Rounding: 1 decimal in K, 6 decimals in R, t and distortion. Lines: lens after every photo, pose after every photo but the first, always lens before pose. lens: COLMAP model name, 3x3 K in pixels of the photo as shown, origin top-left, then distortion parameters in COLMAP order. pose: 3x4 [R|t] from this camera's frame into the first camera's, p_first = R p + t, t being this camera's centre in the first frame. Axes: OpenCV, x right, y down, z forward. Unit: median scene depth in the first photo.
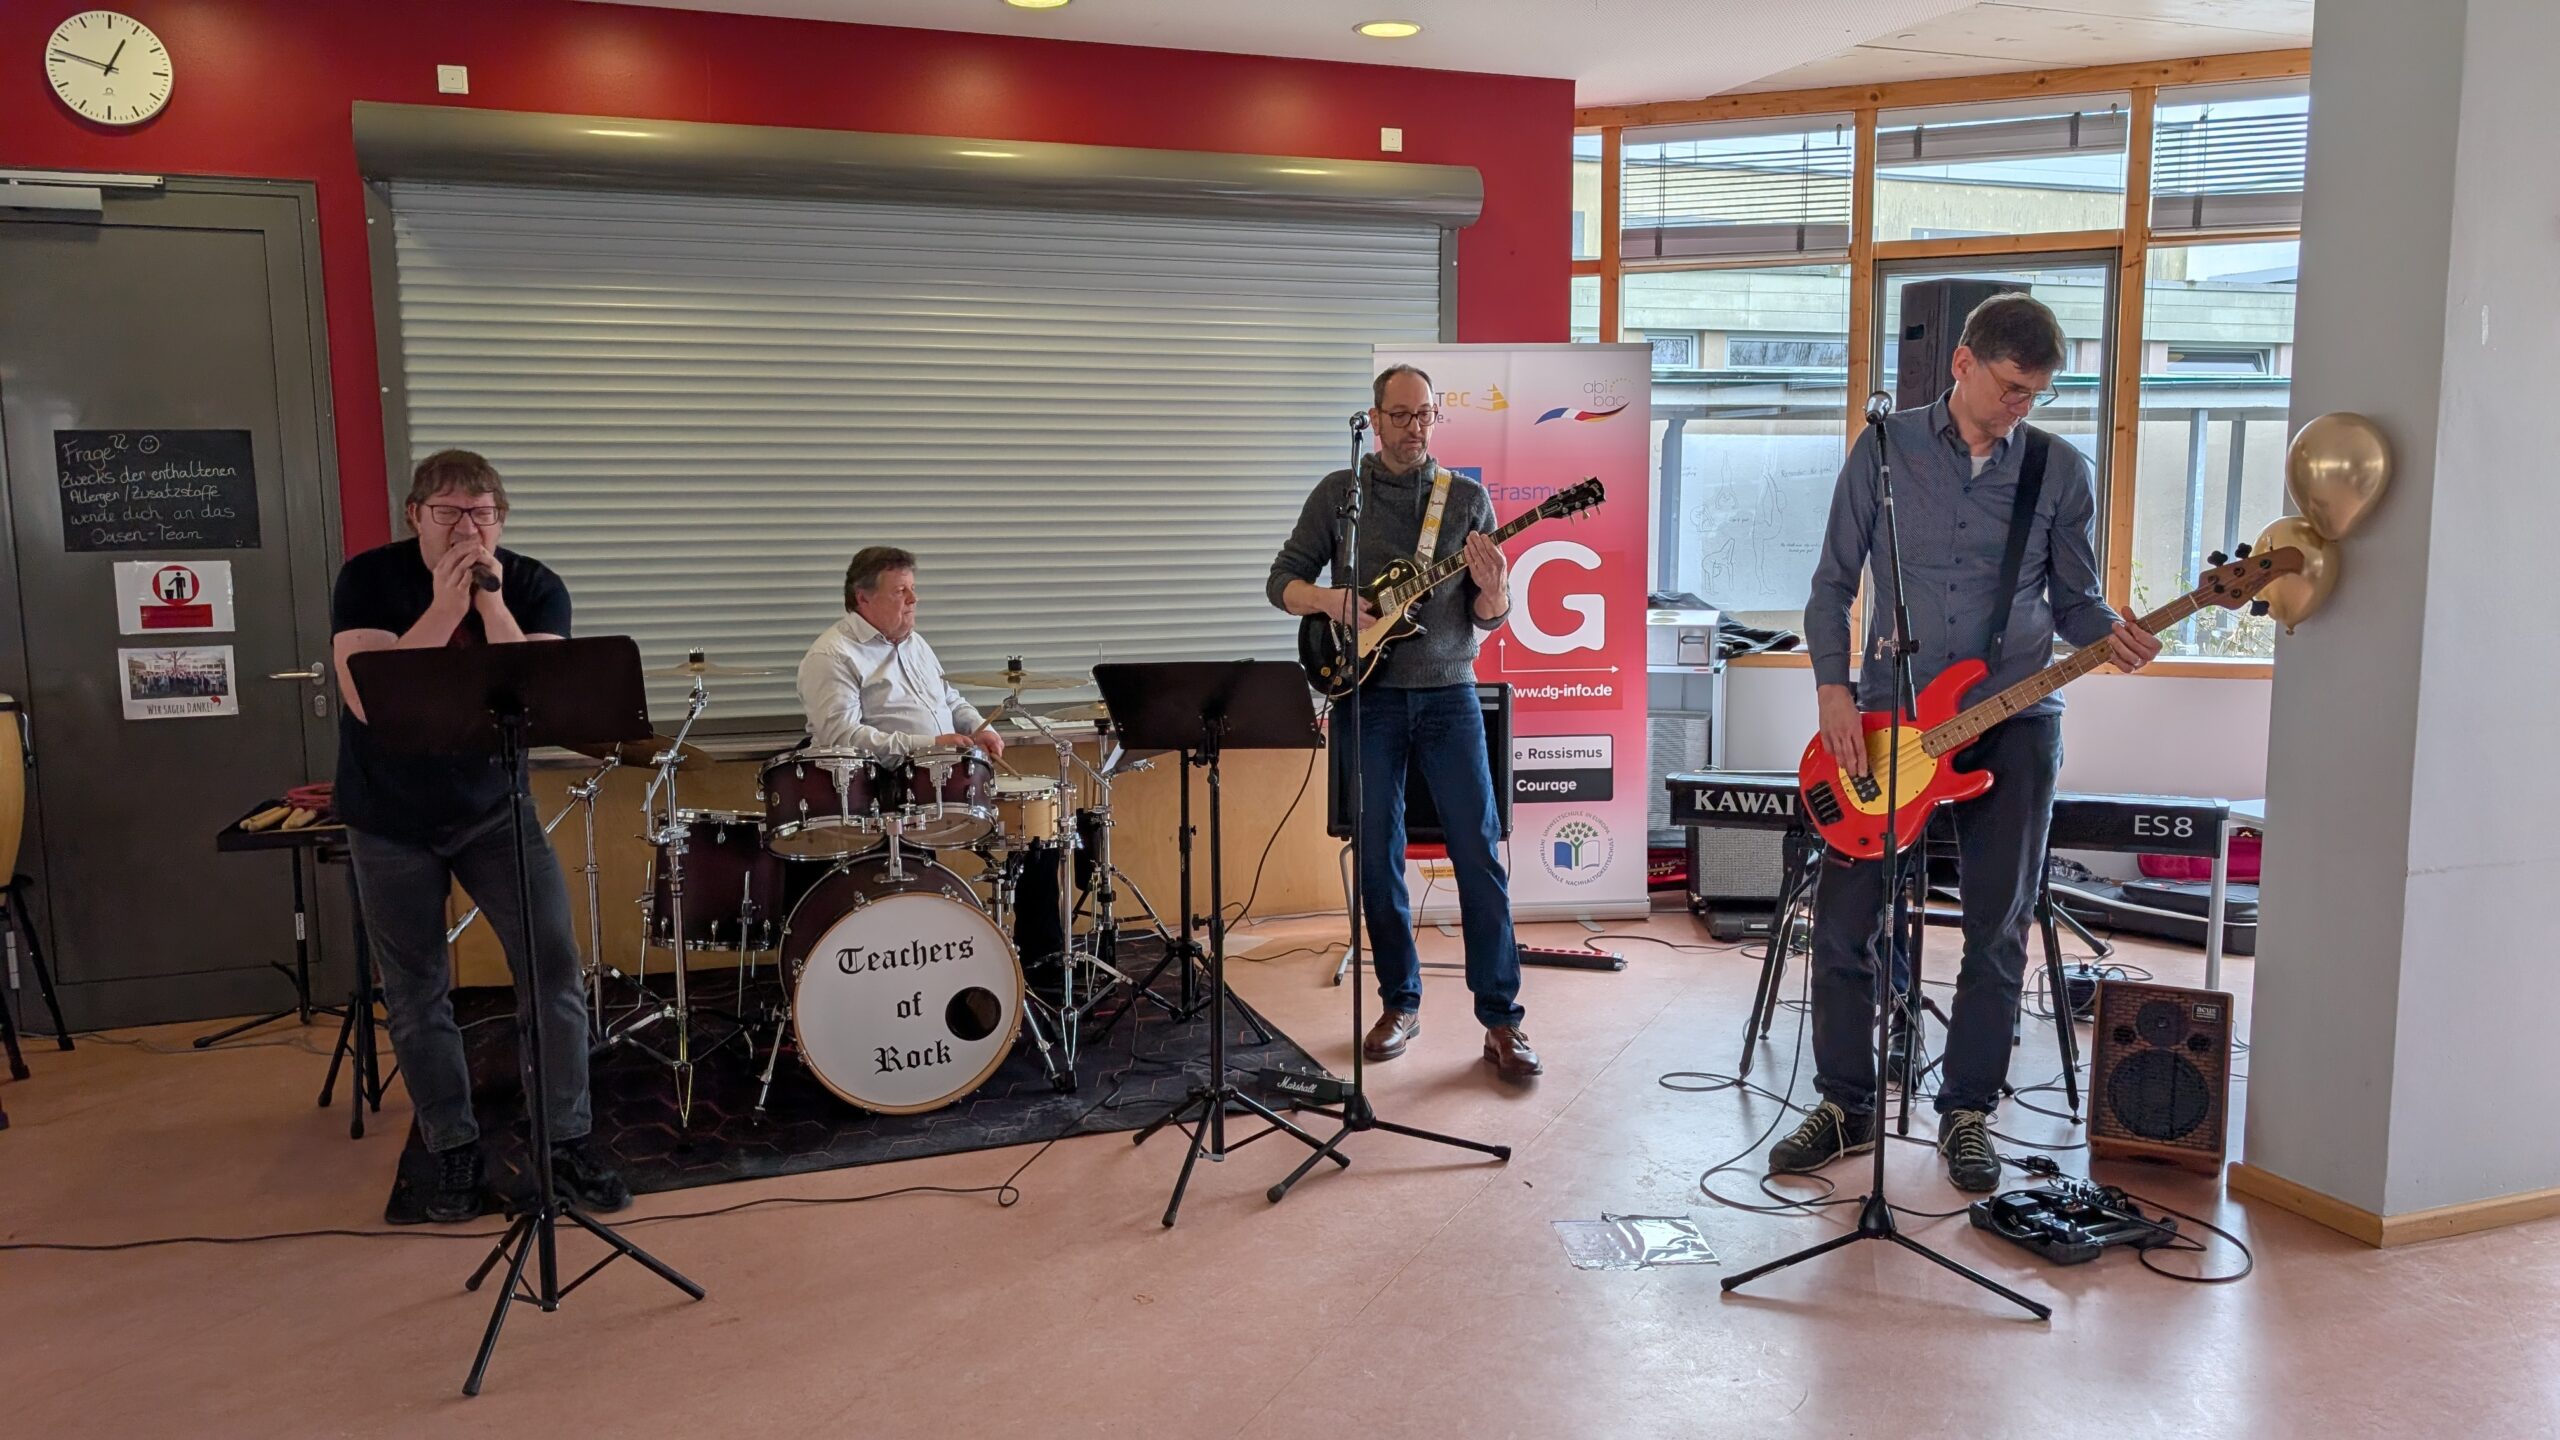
lens RADIAL K [[1888.6, 0, 1285.0], [0, 1888.6, 730.6], [0, 0, 1]] dist [0.020116, -0.015049]
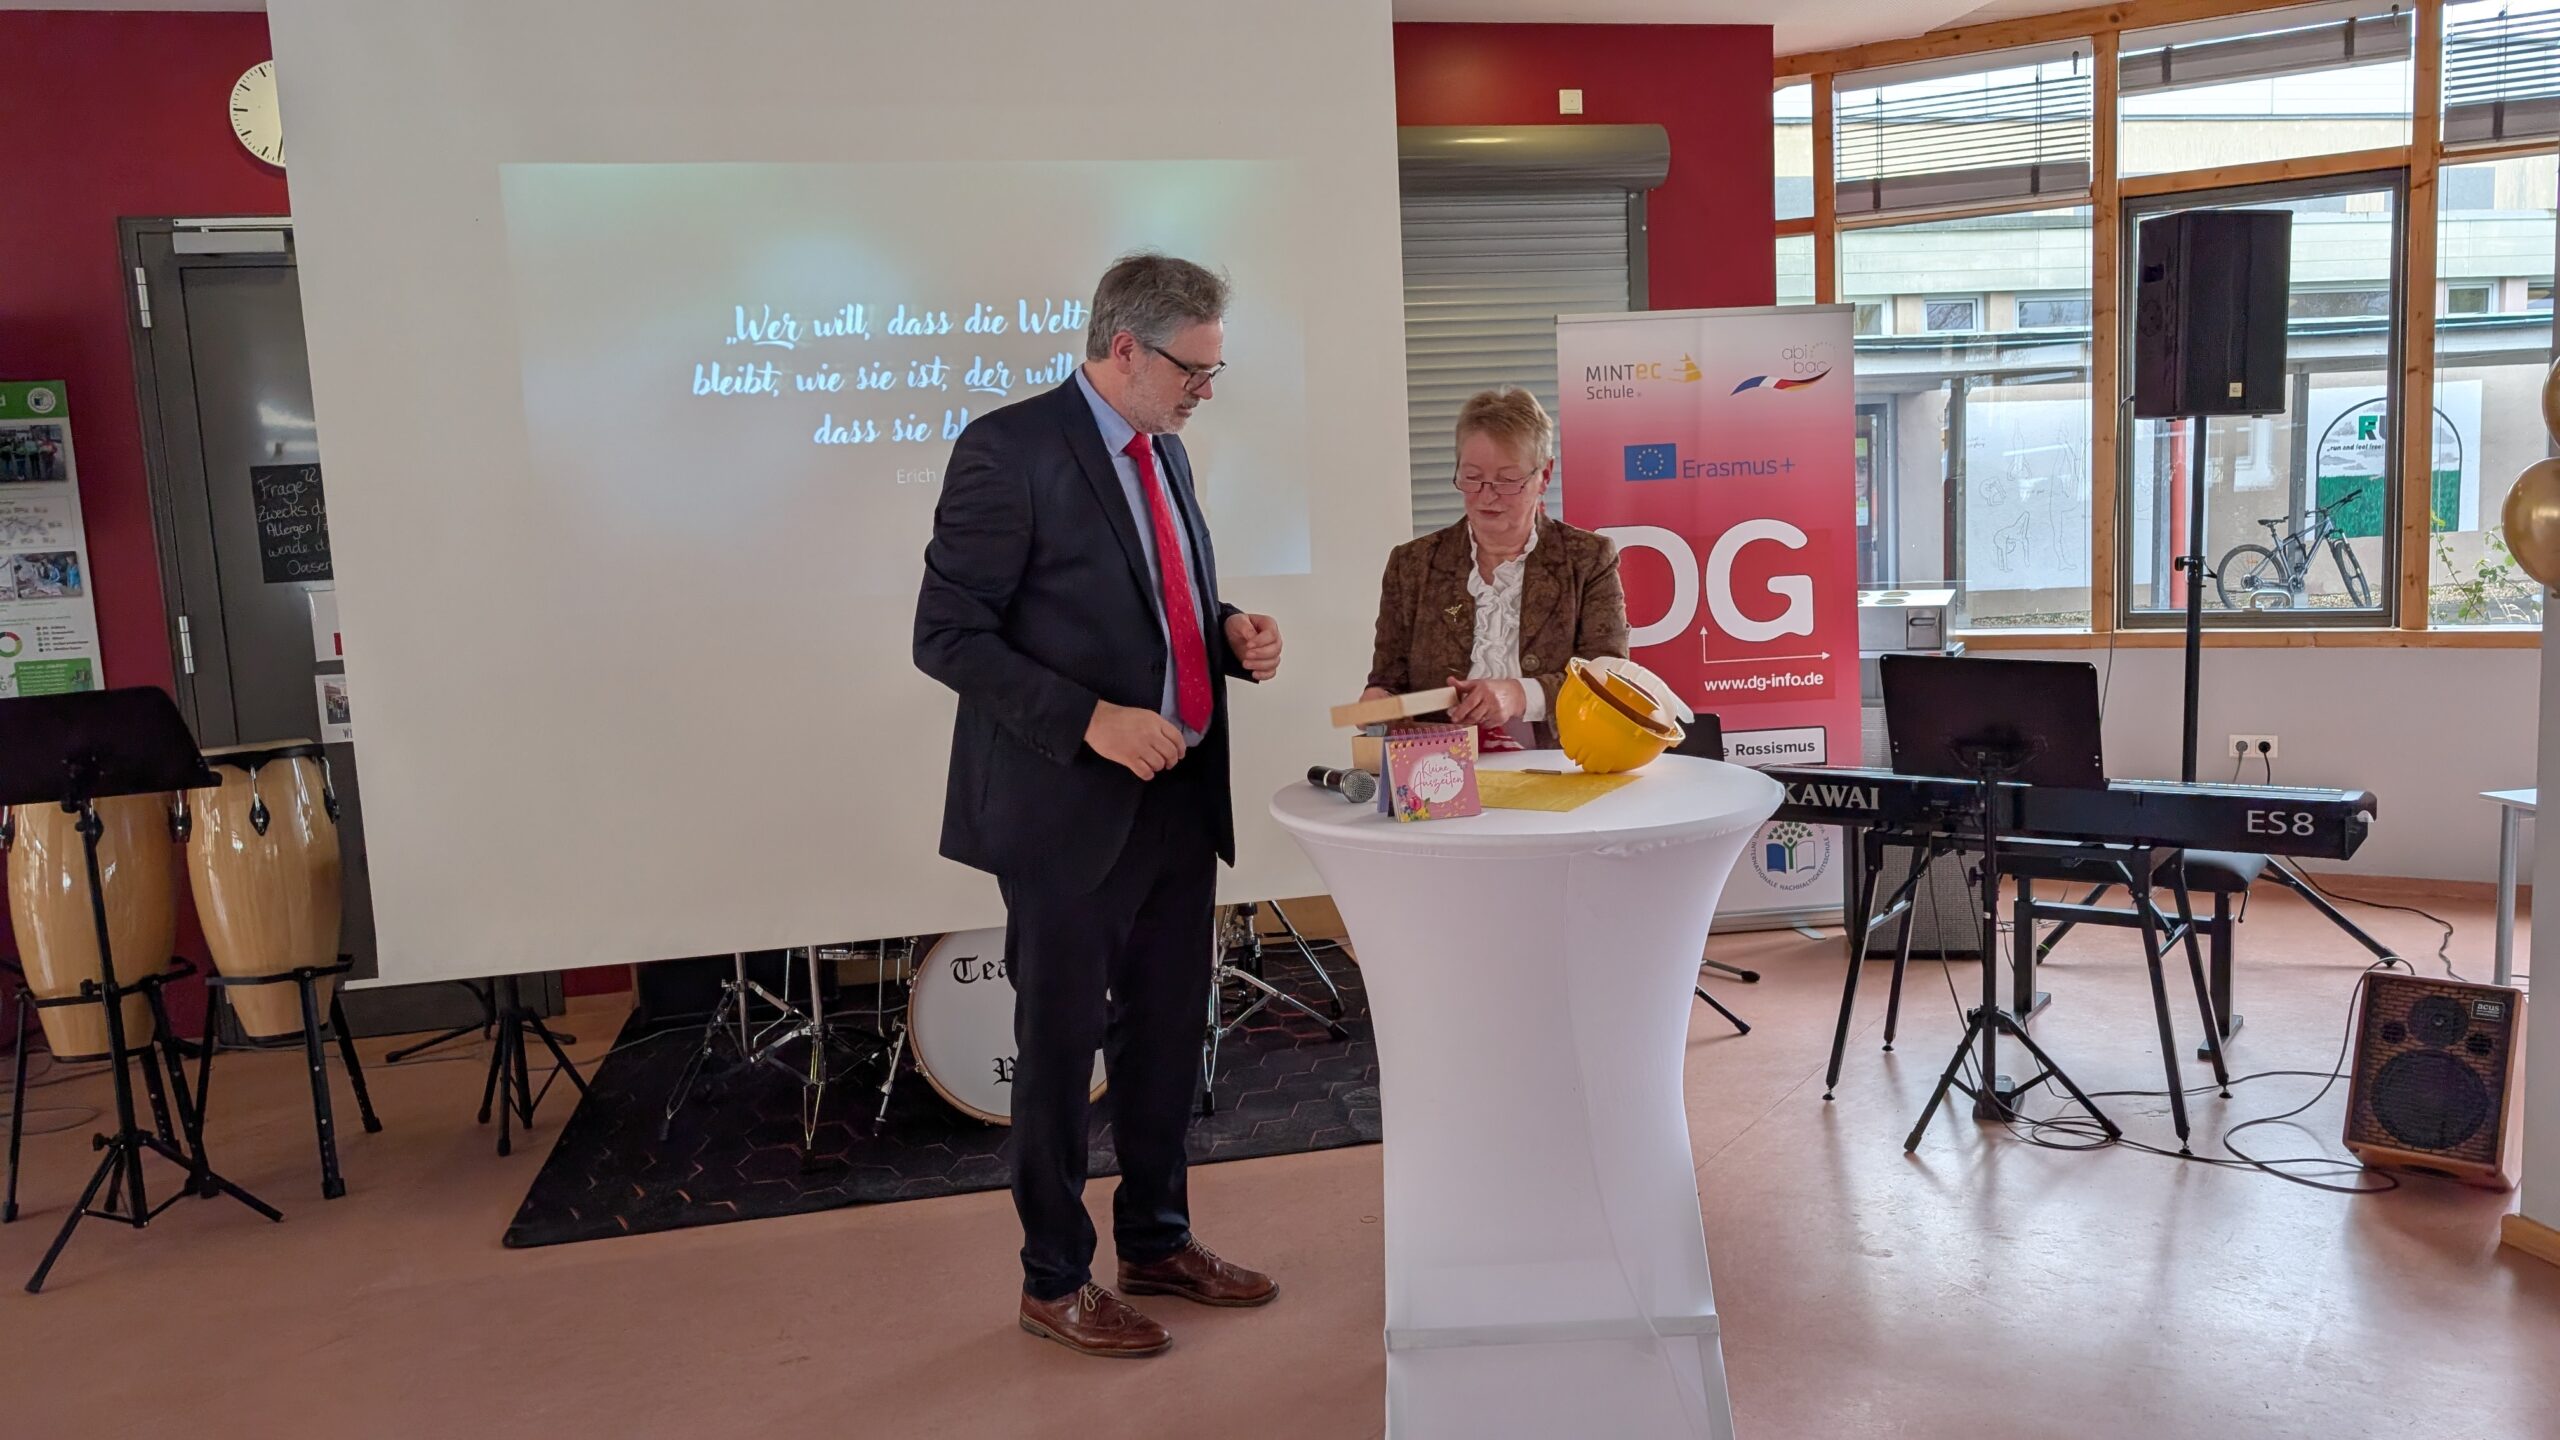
lens RADIAL K [[1888.6, 0, 1308.7], [0, 1888.6, 726.1], [0, 0, 1]] dist [0.020116, -0.015049]
pose [[0.988960, -0.020761, -0.146722, 0.072436], [0.020707, 0.999784, -0.001897, -0.002210], [0.146730, -0.001162, 0.989176, 0.056452]]
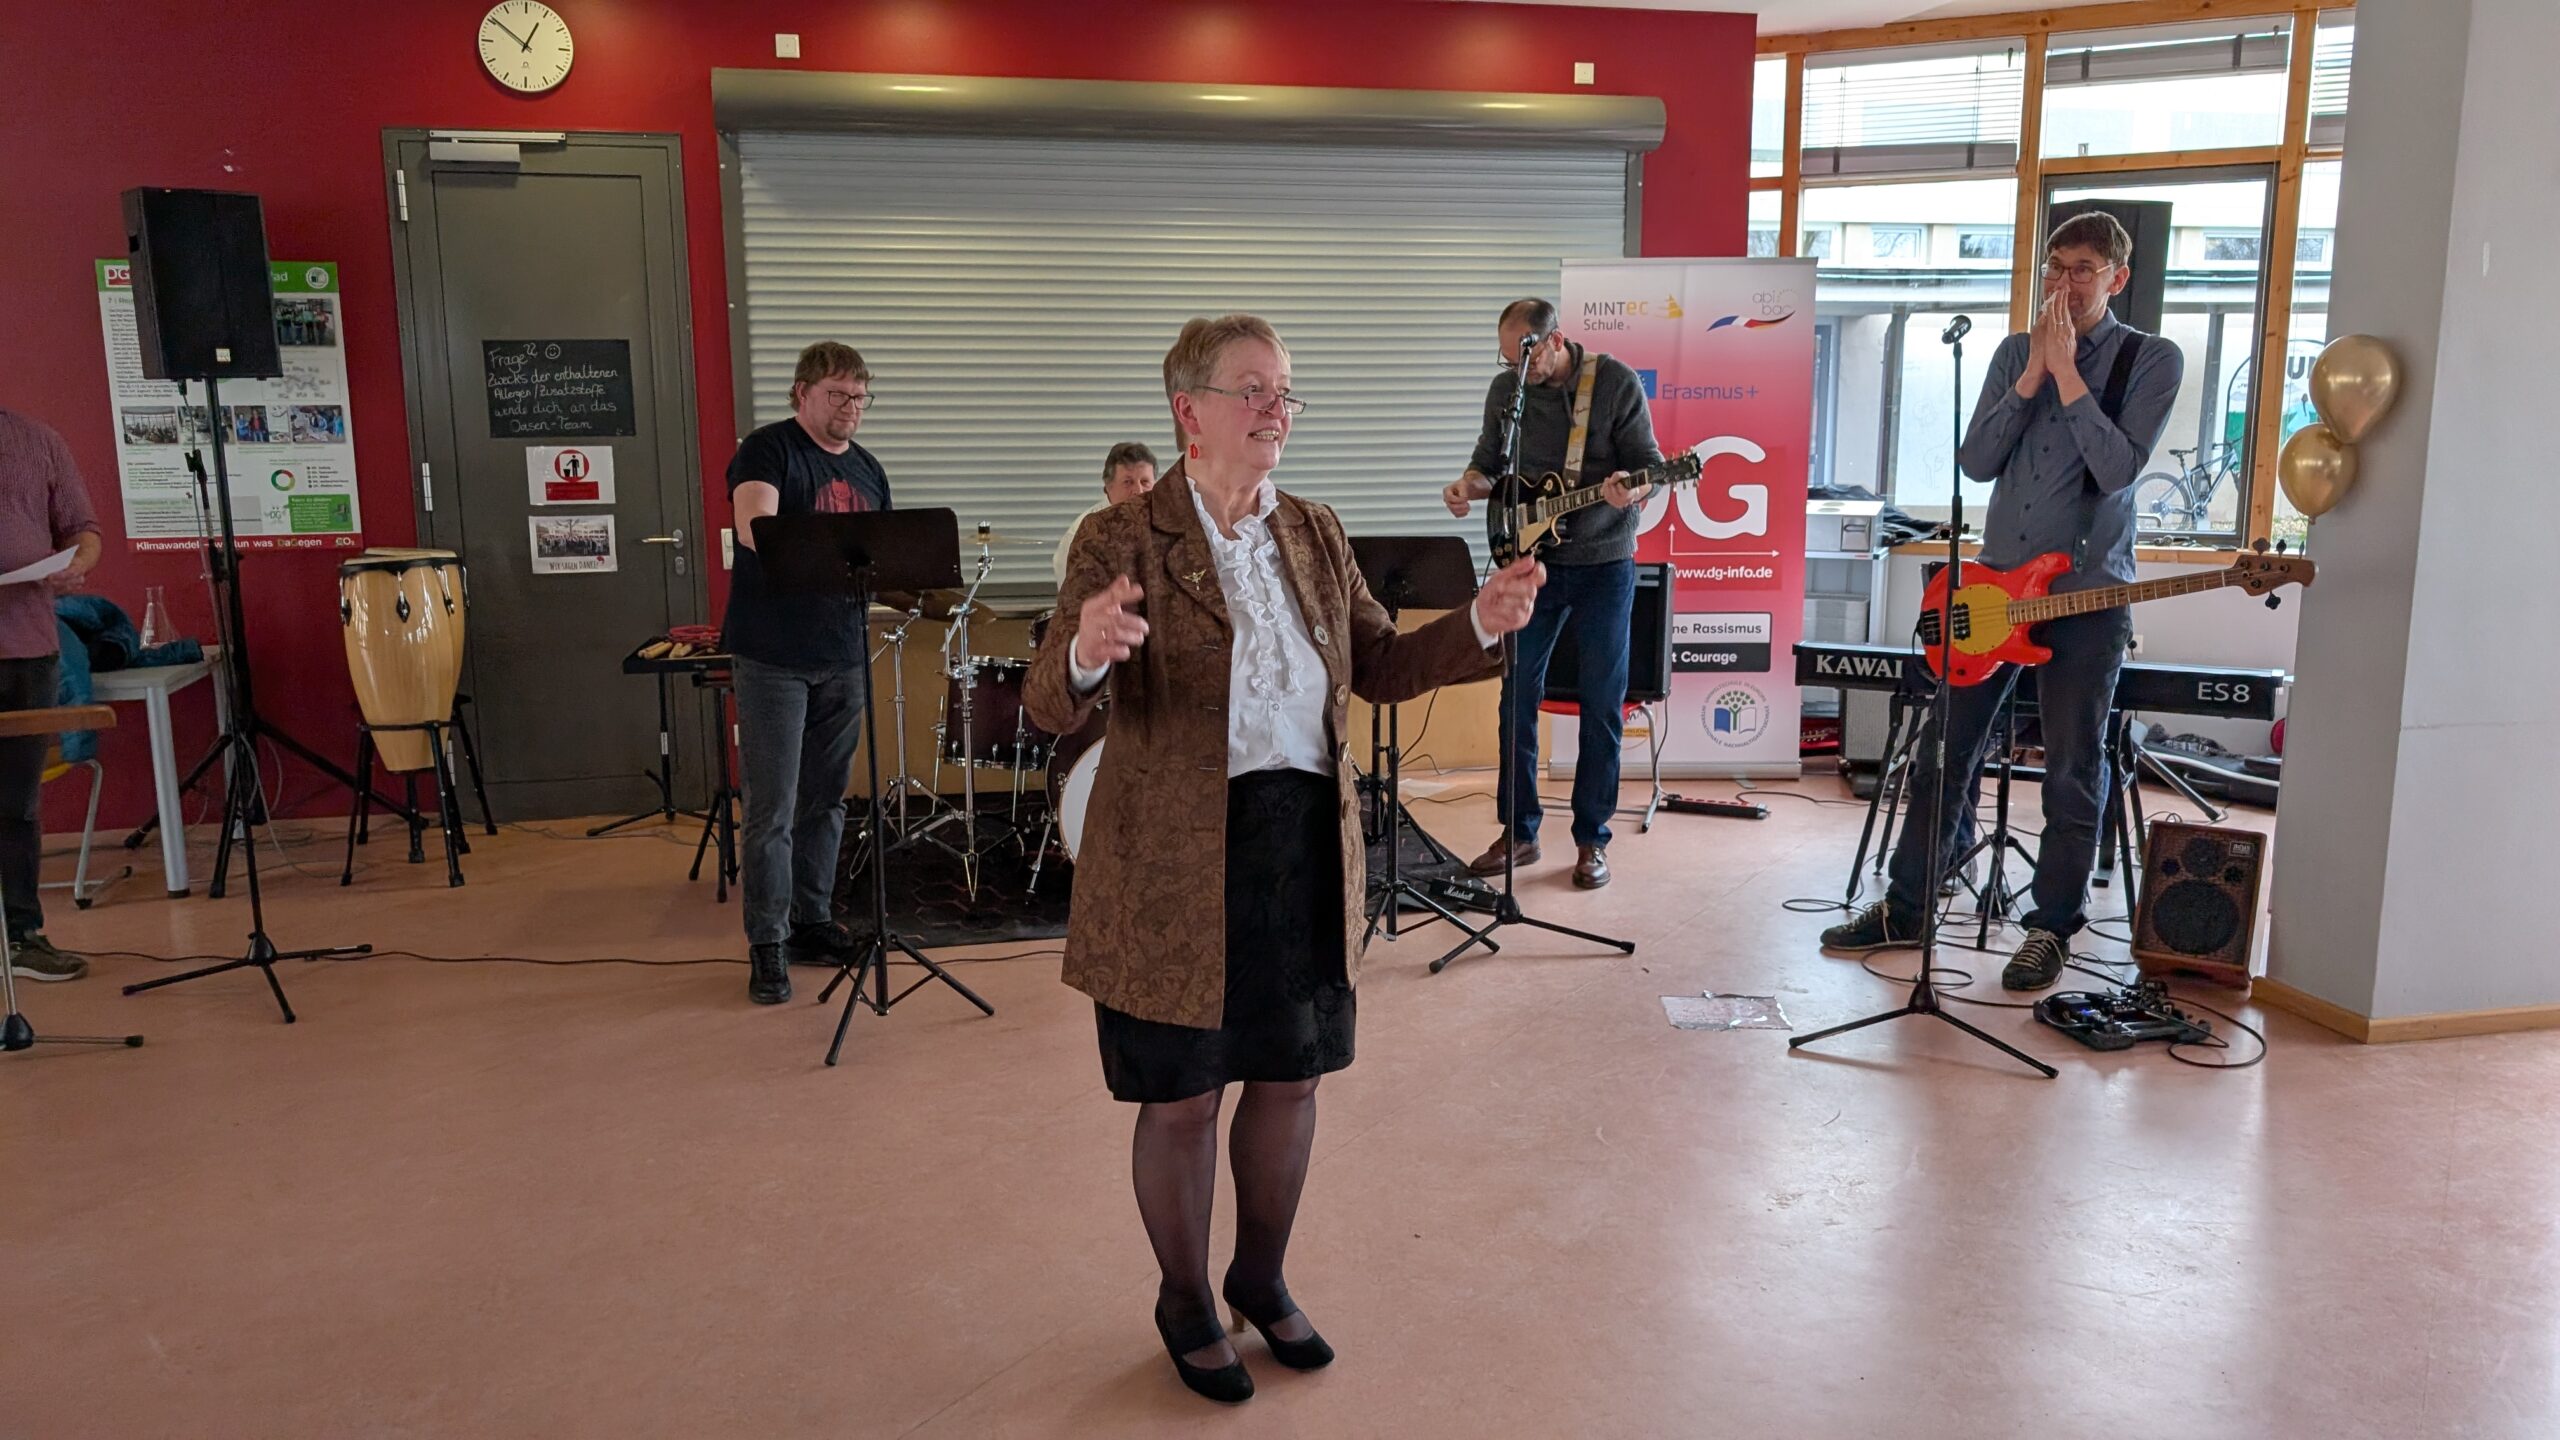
lens RADIAL K [[1888.6, 0, 1279.9], [0, 1888.6, 711.7], [0, 0, 1]] dist [0.020116, -0.015049]
pose [[0.992056, 0.025280, -0.123233, 0.031210], [-0.019362, 0.998612, 0.048982, 0.014265], [0.124300, -0.046207, 0.991168, -0.176981]]
